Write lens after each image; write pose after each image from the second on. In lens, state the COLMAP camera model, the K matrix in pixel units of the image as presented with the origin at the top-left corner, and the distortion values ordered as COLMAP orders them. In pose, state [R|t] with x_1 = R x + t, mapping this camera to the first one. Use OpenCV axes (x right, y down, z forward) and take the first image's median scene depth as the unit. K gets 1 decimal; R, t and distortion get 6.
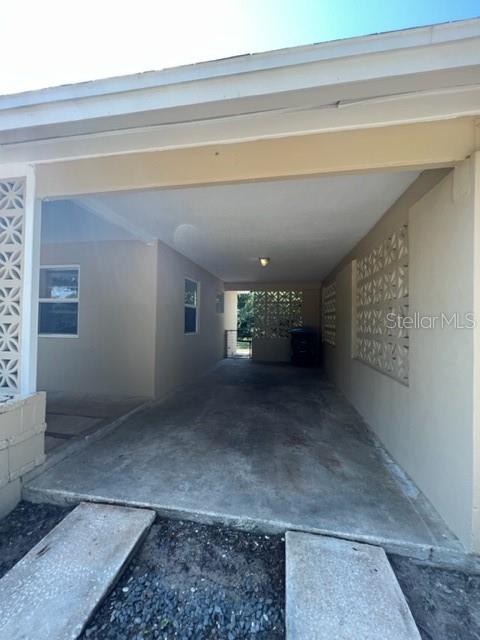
lens RADIAL K [[256.3, 0, 238.5], [0, 256.3, 319.2], [0, 0, 1]] dist [0.000351, 0.000379]
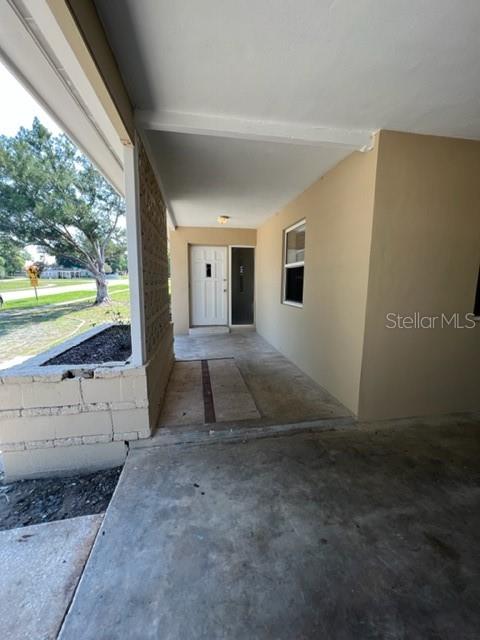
lens RADIAL K [[256.3, 0, 241.3], [0, 256.3, 317.4], [0, 0, 1]] dist [0.000351, 0.000379]
pose [[0.343793, 0.116176, -0.931831, 0.165056], [0.009877, 0.991815, 0.127299, -0.011414], [0.938994, -0.052968, 0.339831, 0.793009]]
